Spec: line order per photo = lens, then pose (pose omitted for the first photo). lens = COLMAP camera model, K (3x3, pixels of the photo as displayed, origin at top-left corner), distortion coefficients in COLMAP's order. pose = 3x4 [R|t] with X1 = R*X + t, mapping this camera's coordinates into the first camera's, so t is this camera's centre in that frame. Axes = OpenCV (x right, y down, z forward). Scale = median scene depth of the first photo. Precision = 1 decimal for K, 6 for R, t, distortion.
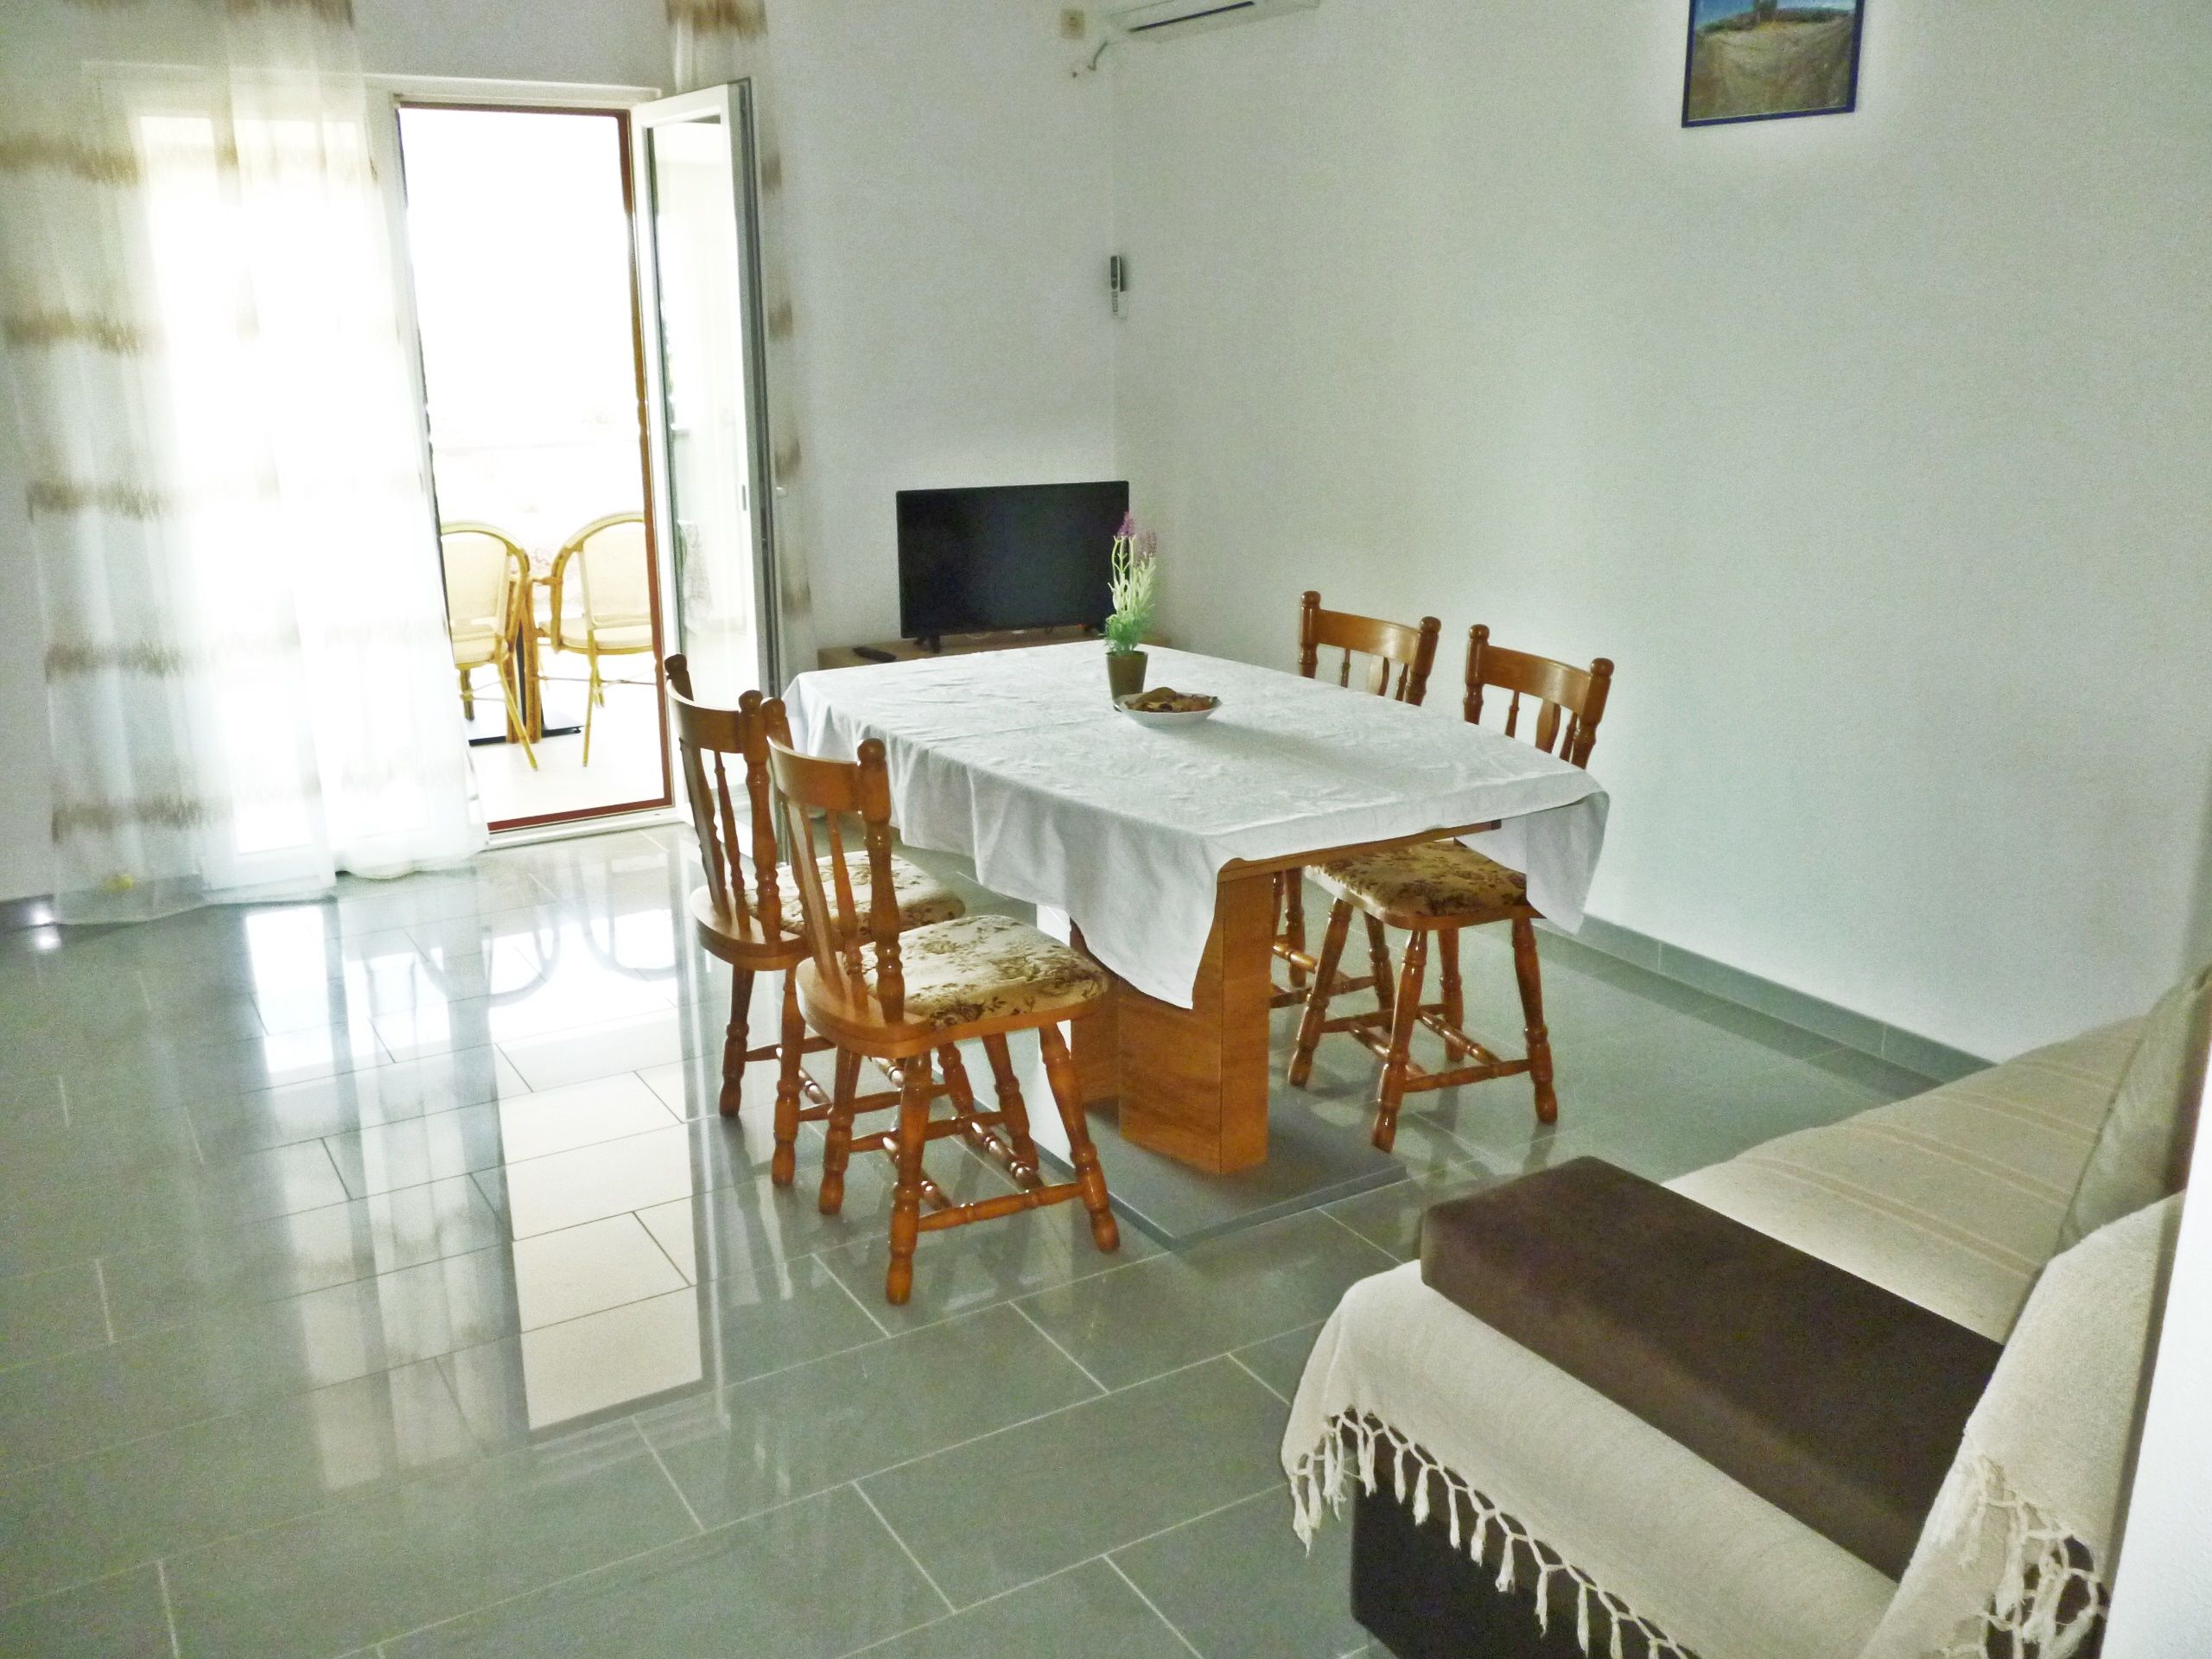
lens RADIAL K [[1848.4, 0, 1102.7], [0, 1848.4, 822.0], [0, 0, 1]] dist [-0.036307, 0.003403]
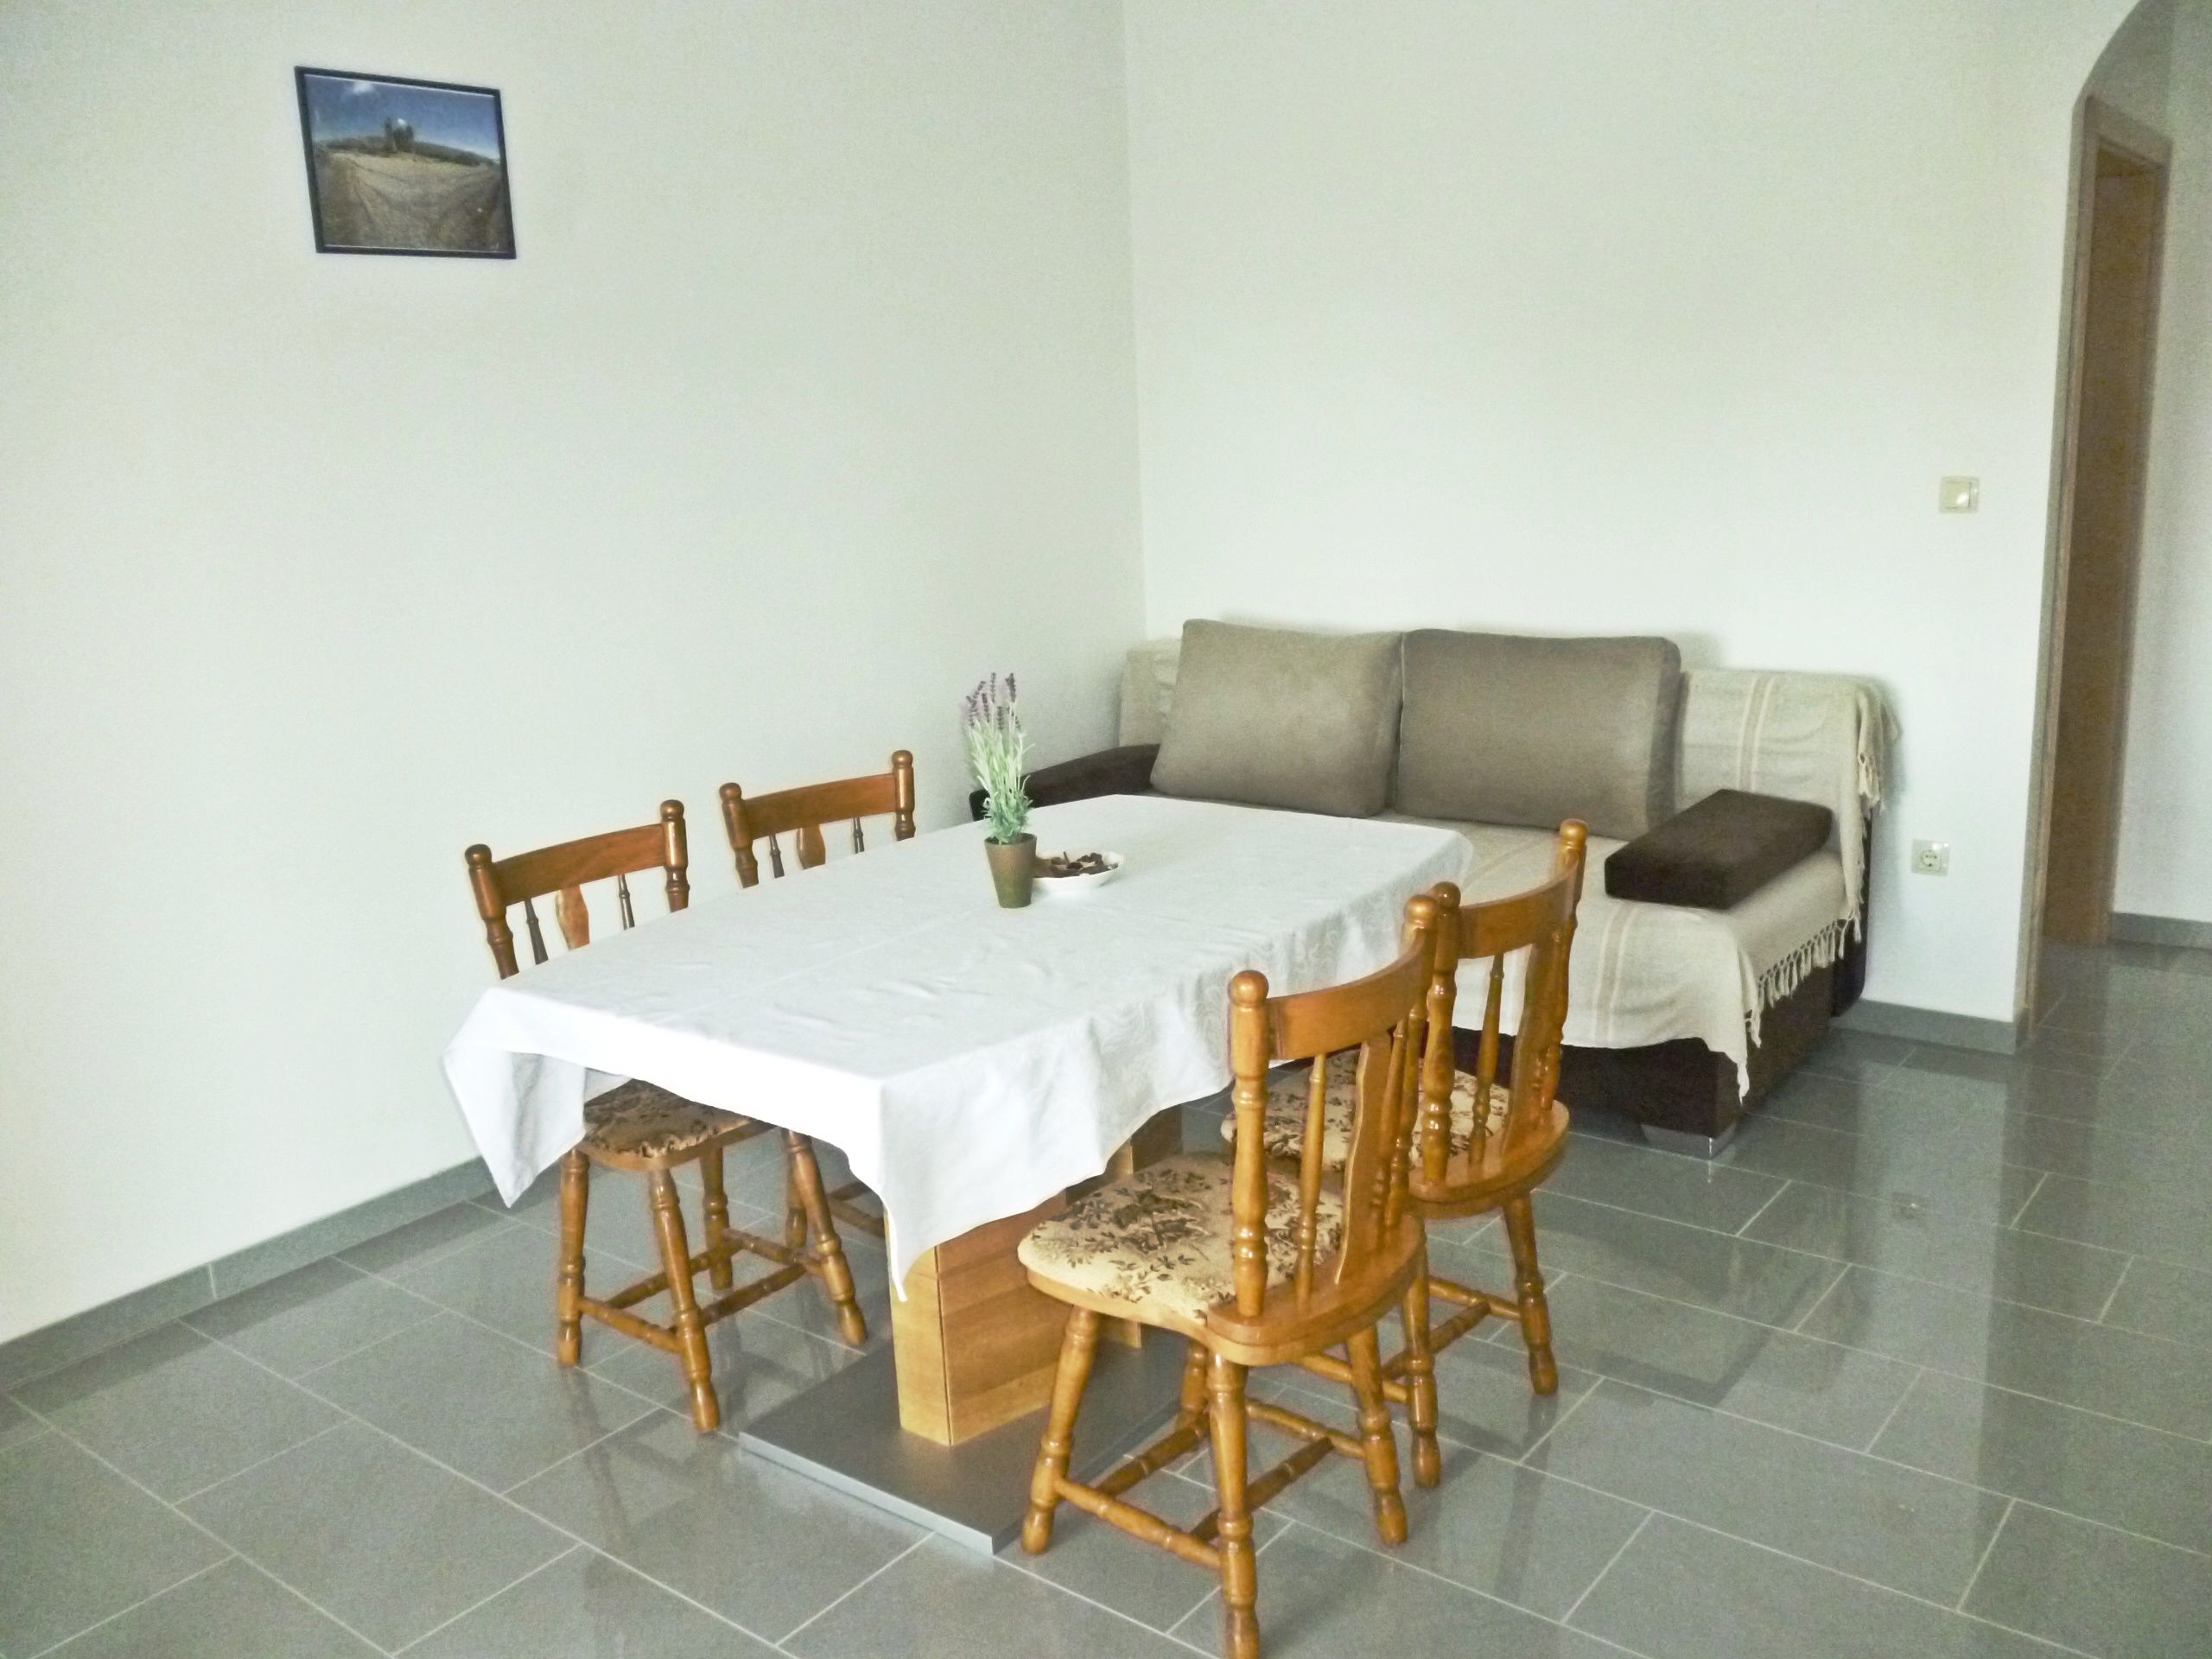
lens RADIAL K [[1848.4, 0, 1107.0], [0, 1848.4, 822.0], [0, 0, 1]] dist [-0.036307, 0.003403]
pose [[-0.355220, -0.183483, 0.916598, -0.678845], [0.298195, 0.907076, 0.297140, -0.294646], [-0.885945, 0.378876, -0.267498, 1.050071]]
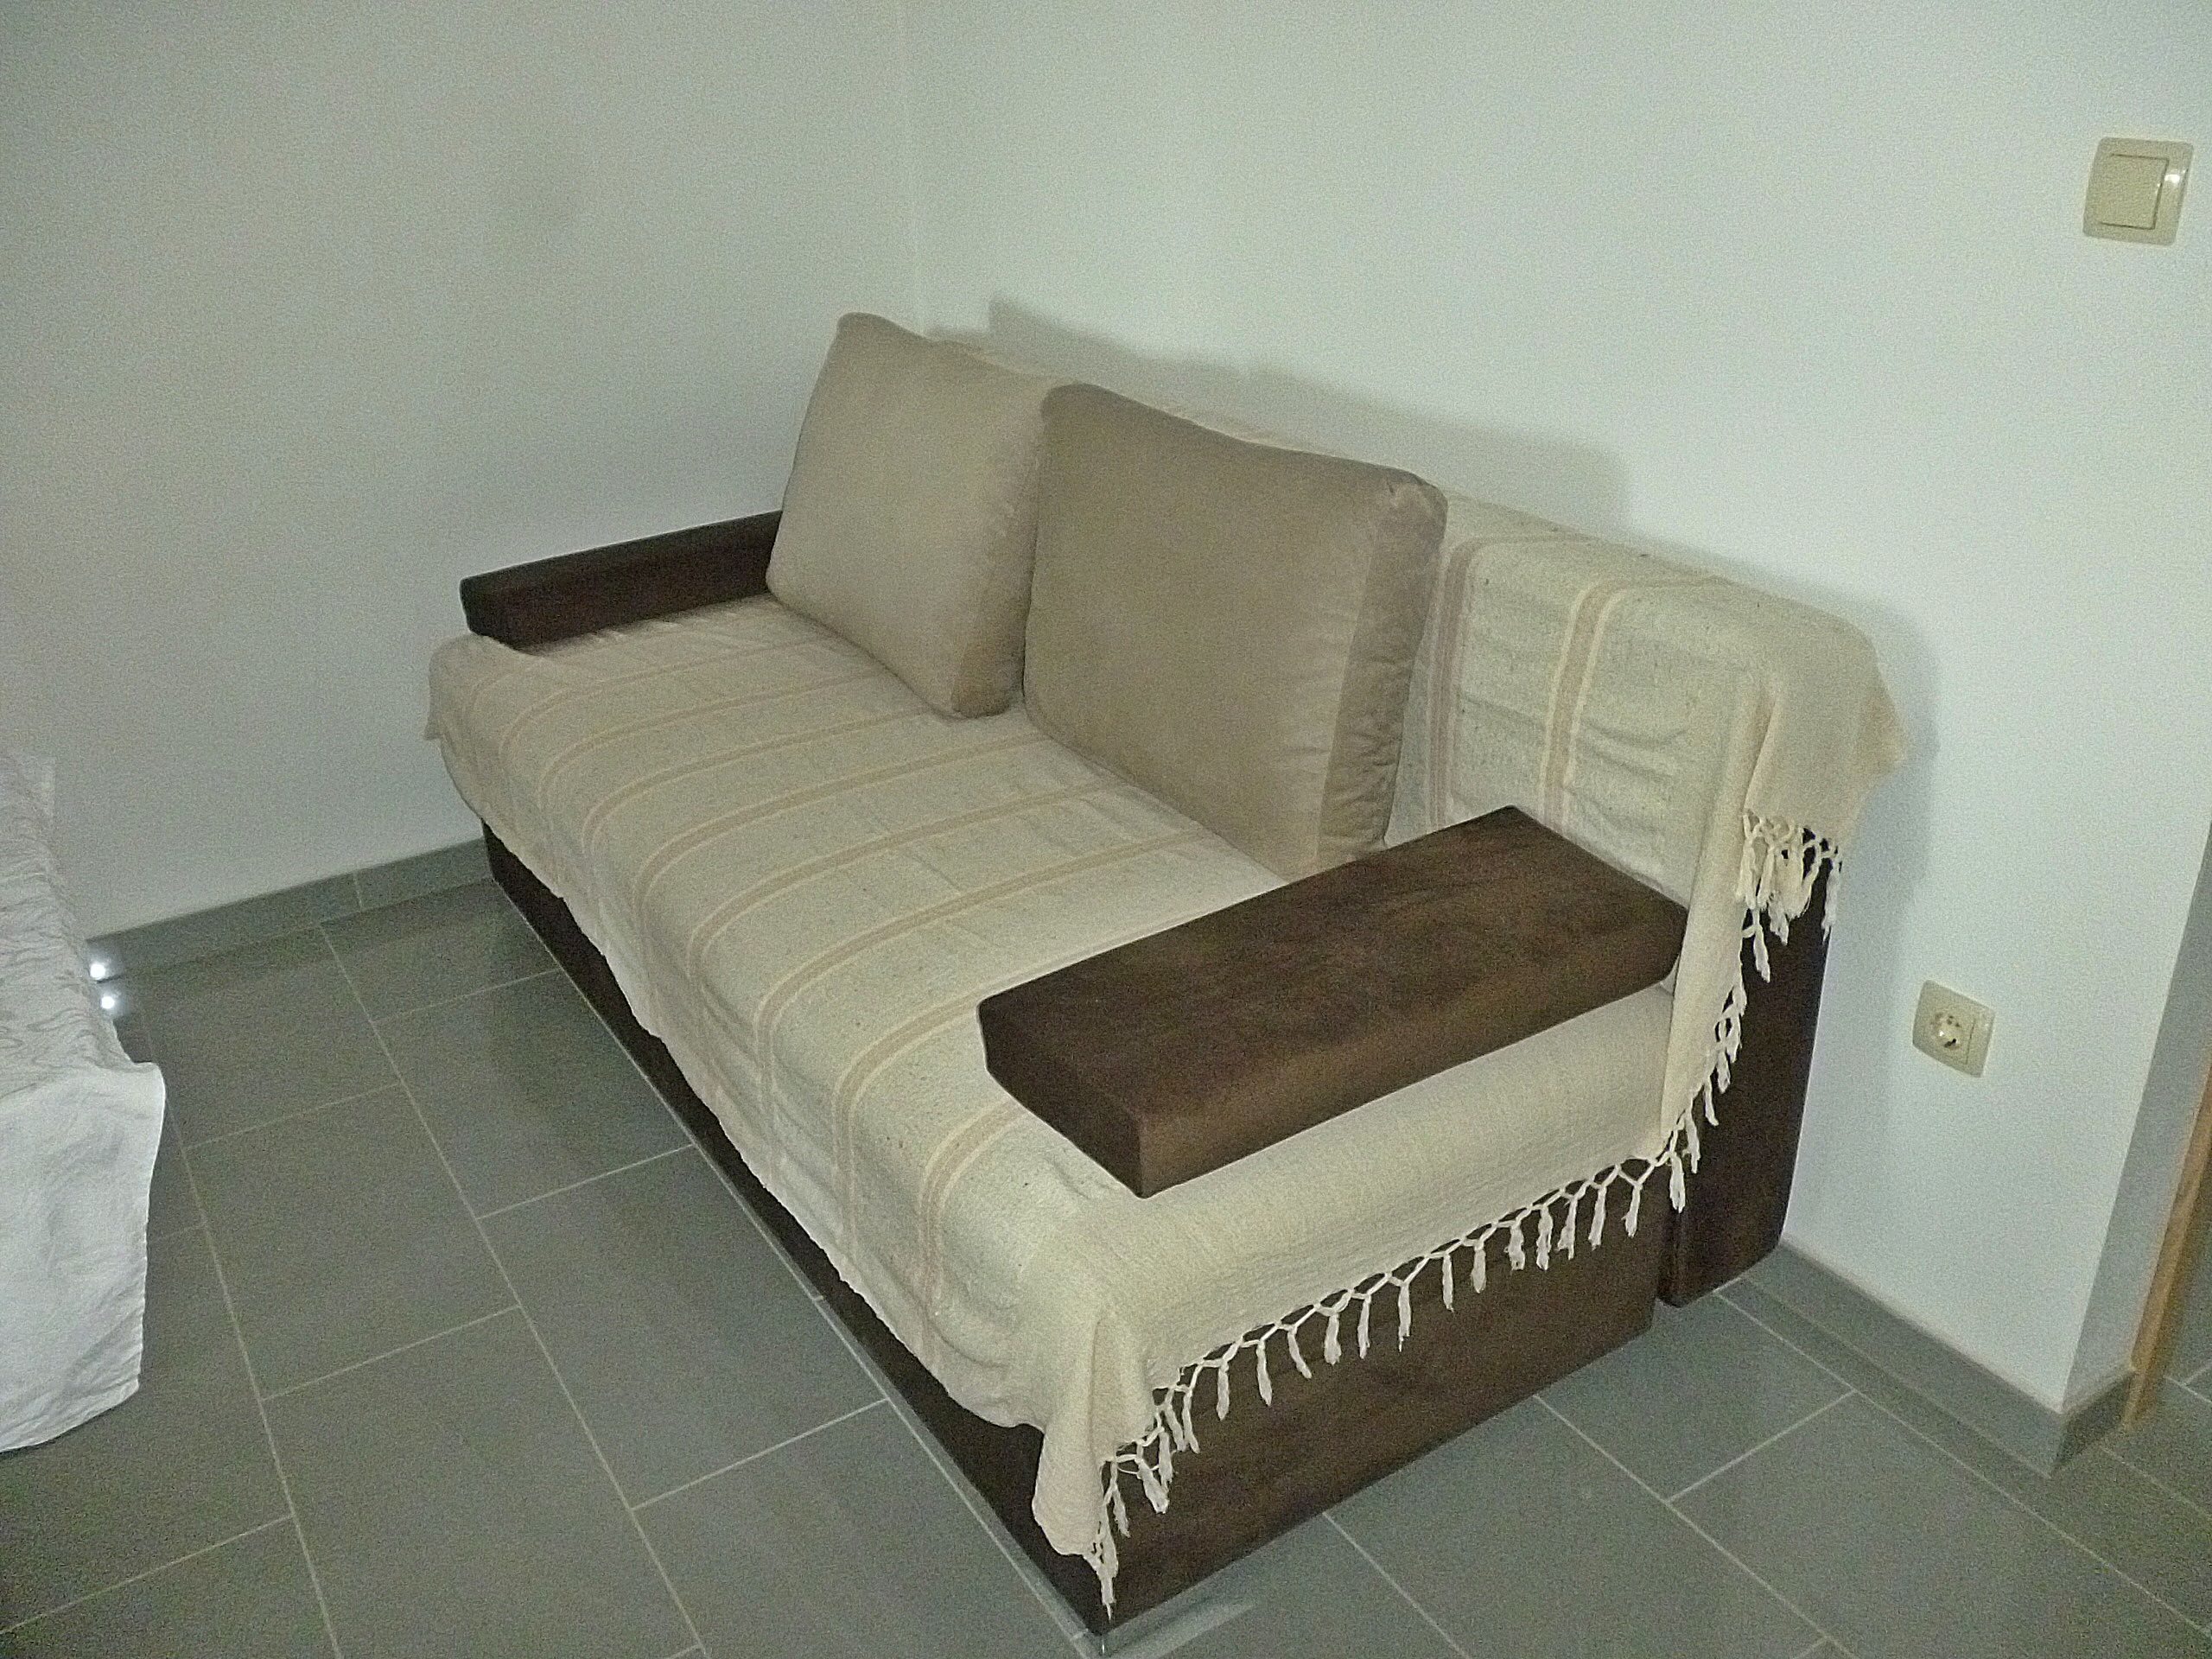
lens RADIAL K [[1848.4, 0, 1100.8], [0, 1848.4, 833.6], [0, 0, 1]] dist [-0.036307, 0.003403]
pose [[-0.006152, -0.429190, 0.903193, -0.502733], [0.307857, 0.858529, 0.410063, -0.218488], [-0.951413, 0.280577, 0.126848, 0.799318]]
